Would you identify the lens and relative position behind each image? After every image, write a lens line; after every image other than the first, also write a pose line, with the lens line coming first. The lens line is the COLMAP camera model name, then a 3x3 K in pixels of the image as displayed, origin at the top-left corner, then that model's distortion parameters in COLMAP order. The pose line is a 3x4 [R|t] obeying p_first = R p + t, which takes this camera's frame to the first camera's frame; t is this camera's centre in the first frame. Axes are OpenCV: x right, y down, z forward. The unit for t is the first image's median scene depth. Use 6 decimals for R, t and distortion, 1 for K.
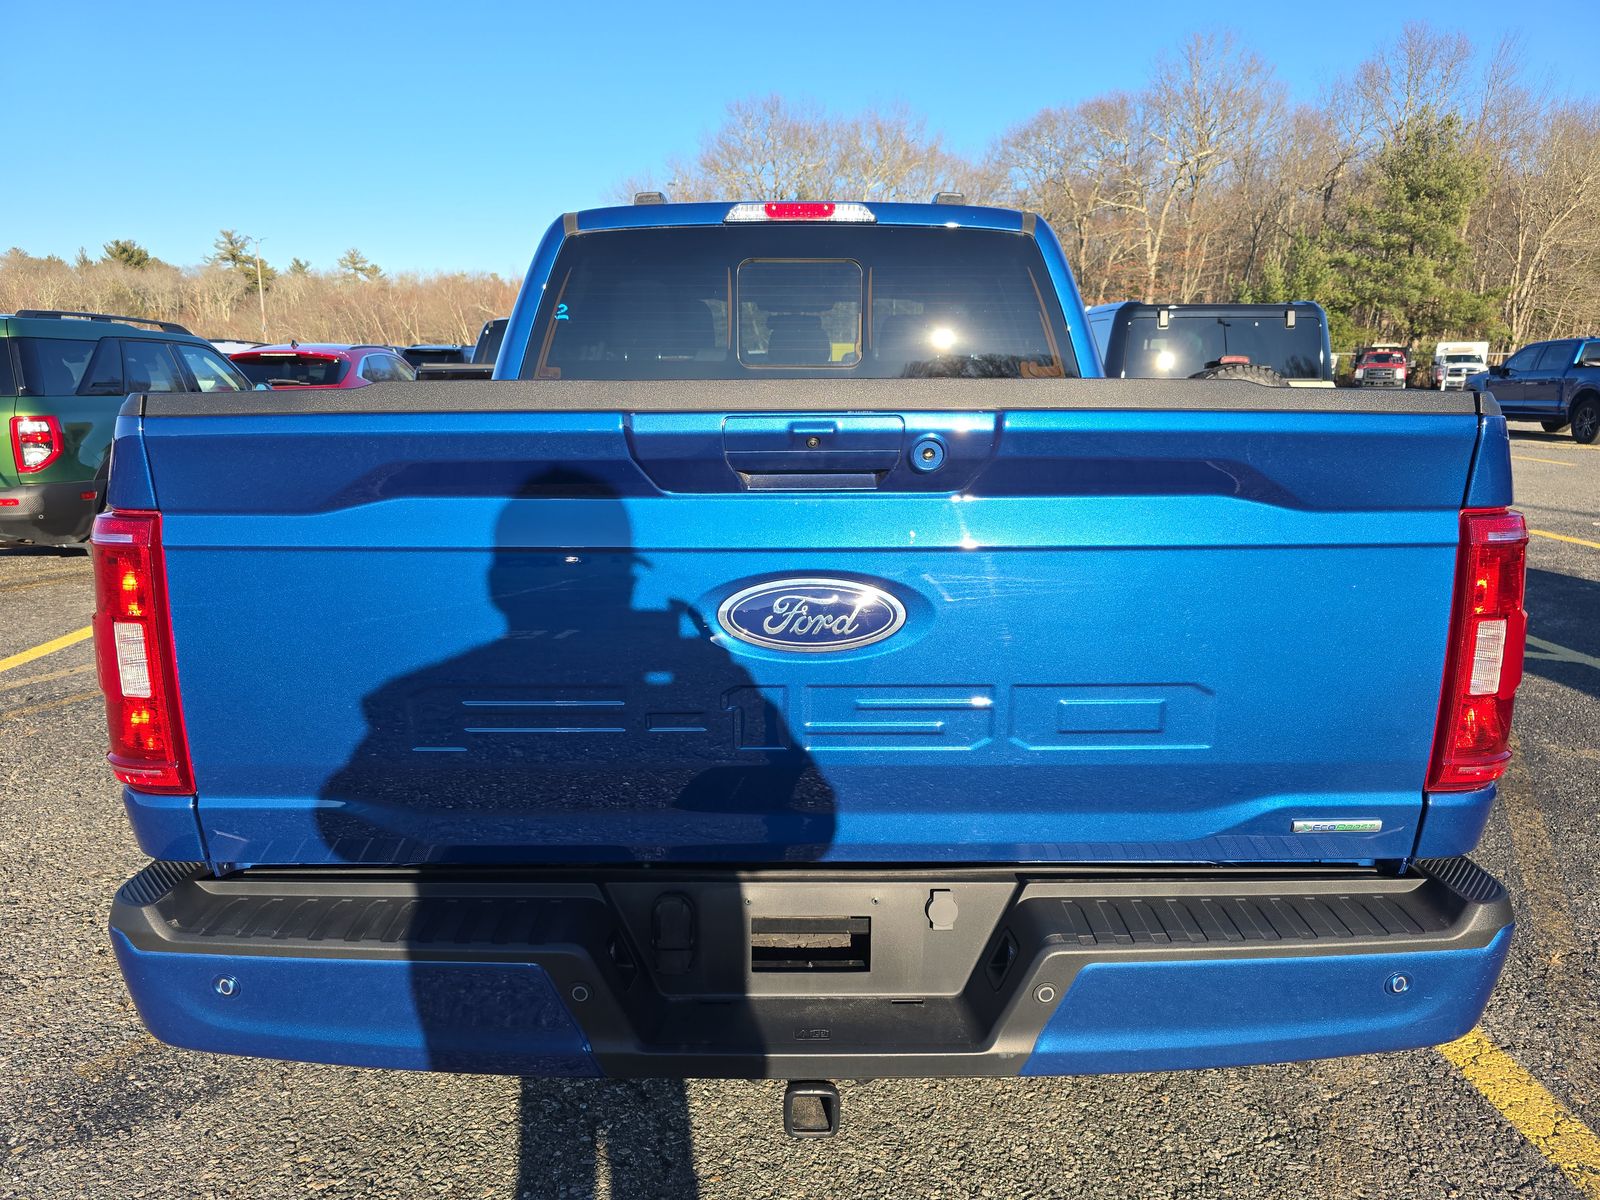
lens RADIAL K [[1085.7, 0, 800.0], [0, 1085.7, 600.0], [0, 0, 1]] dist [0.015027, -0.000760]
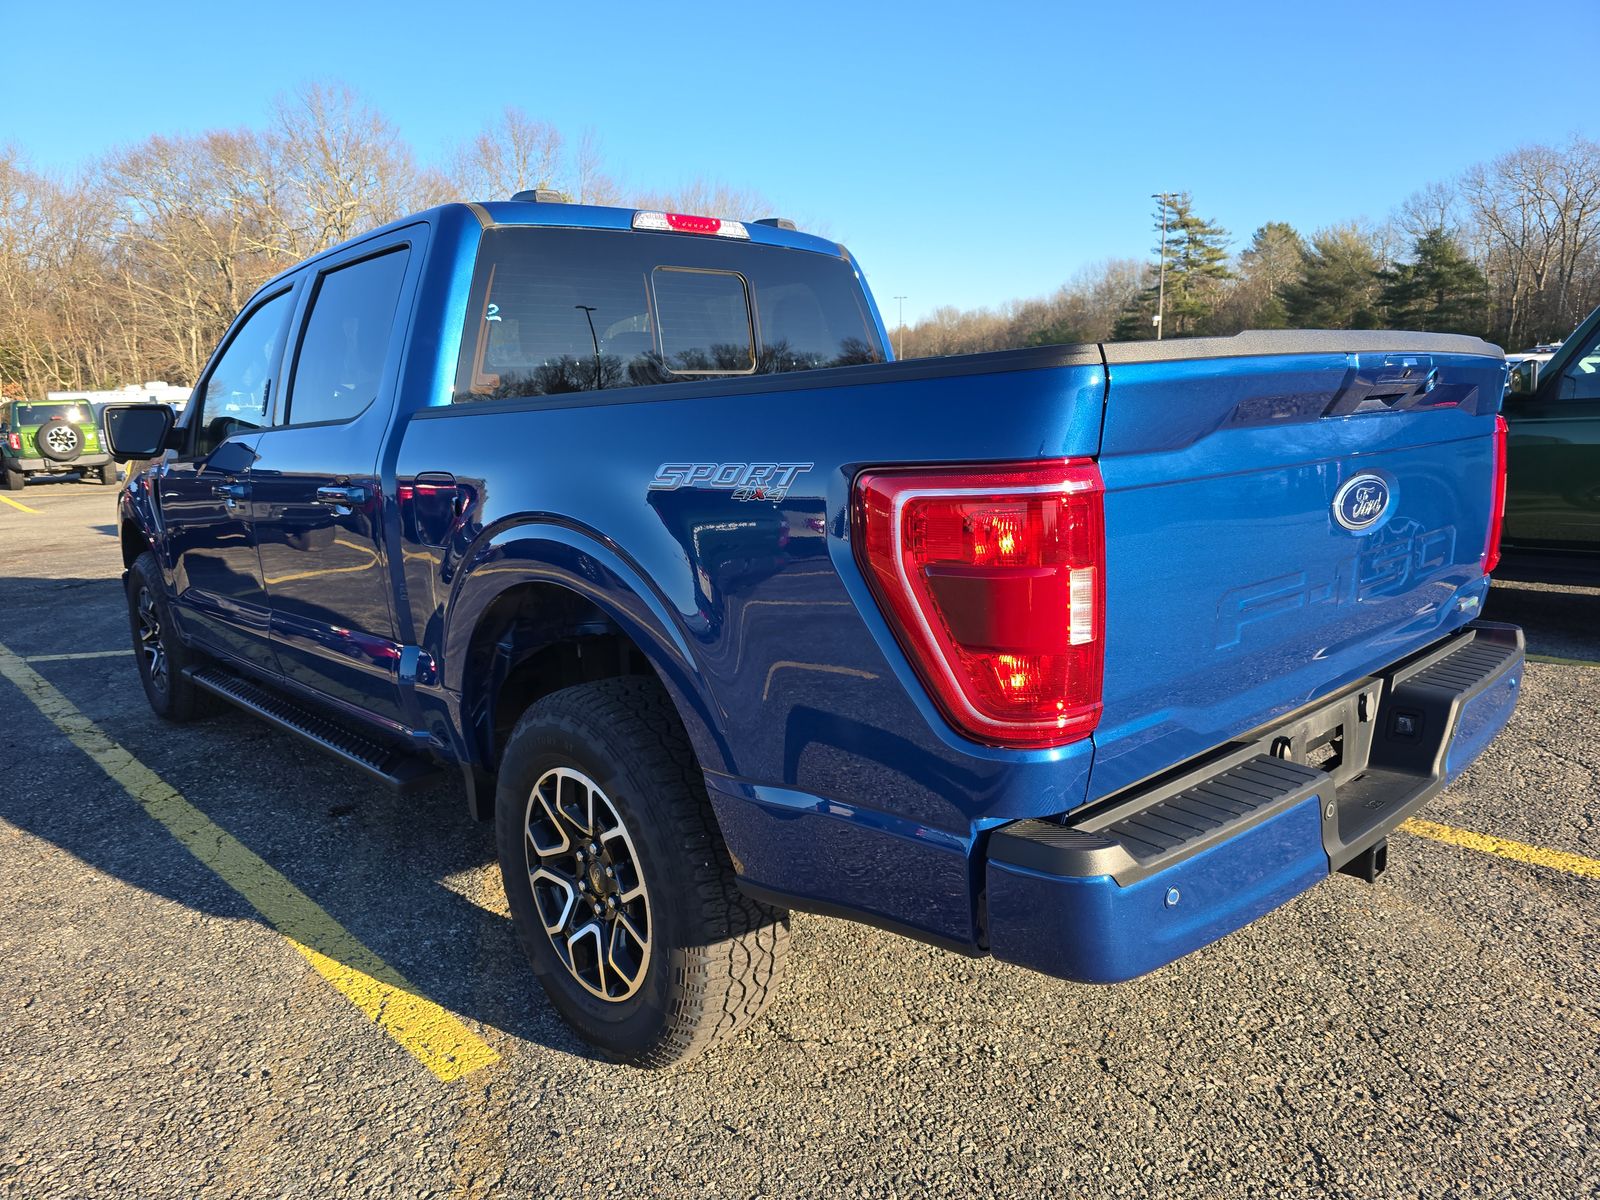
lens RADIAL K [[1085.7, 0, 800.0], [0, 1085.7, 600.0], [0, 0, 1]] dist [0.015027, -0.000760]
pose [[0.738192, -0.142566, 0.659354, -0.656538], [0.171144, 0.985014, 0.021373, -0.007455], [-0.652520, 0.097067, 0.751529, 0.184012]]
